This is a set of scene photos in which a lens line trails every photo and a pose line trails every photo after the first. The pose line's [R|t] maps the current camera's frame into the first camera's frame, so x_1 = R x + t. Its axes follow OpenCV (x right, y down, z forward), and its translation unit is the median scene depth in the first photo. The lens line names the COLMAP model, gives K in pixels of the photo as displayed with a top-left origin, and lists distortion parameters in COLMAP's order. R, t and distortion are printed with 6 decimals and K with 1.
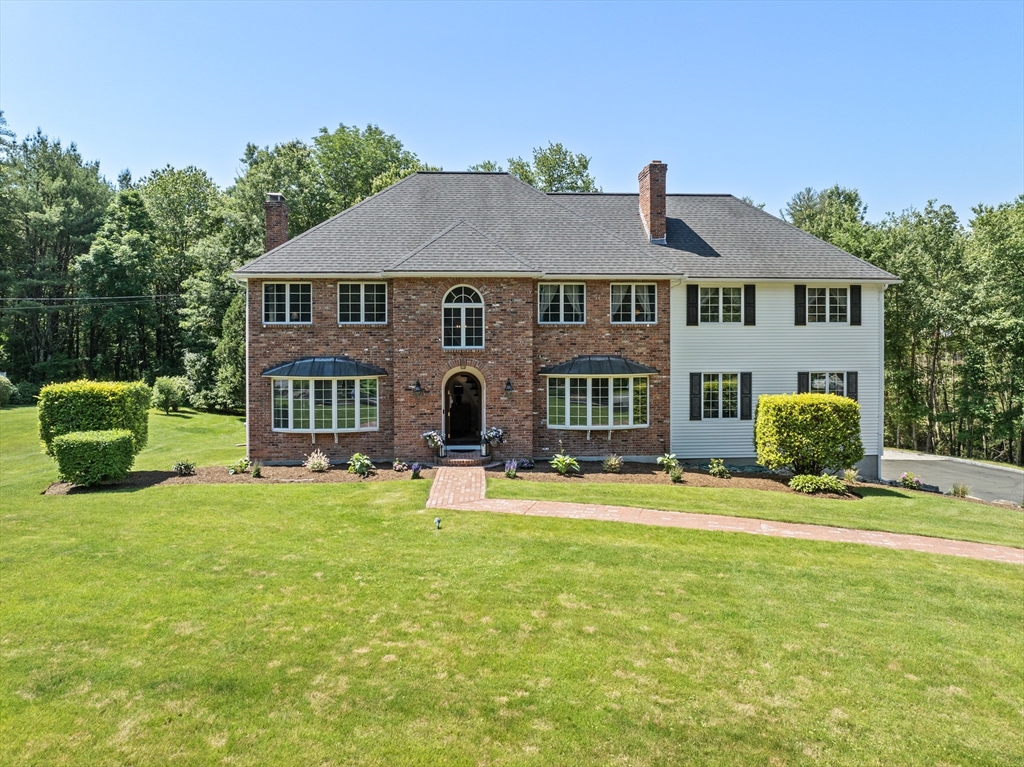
lens RADIAL K [[727.3, 0, 512.3], [0, 727.3, 335.3], [0, 0, 1]] dist [-0.039812, -0.001764]
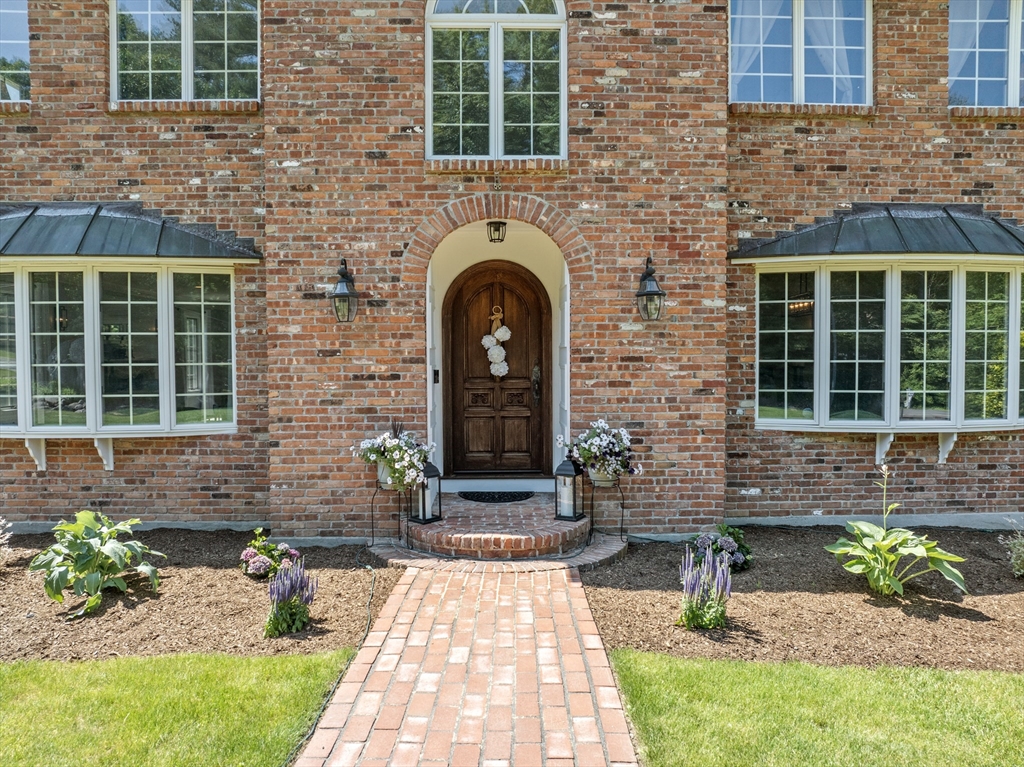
lens RADIAL K [[727.3, 0, 515.8], [0, 727.3, 380.8], [0, 0, 1]] dist [-0.039812, -0.001764]
pose [[0.999031, 0.000276, -0.044014, -0.045549], [0.001222, 0.999421, 0.033992, 0.097335], [0.043998, -0.034013, 0.998452, 0.685051]]
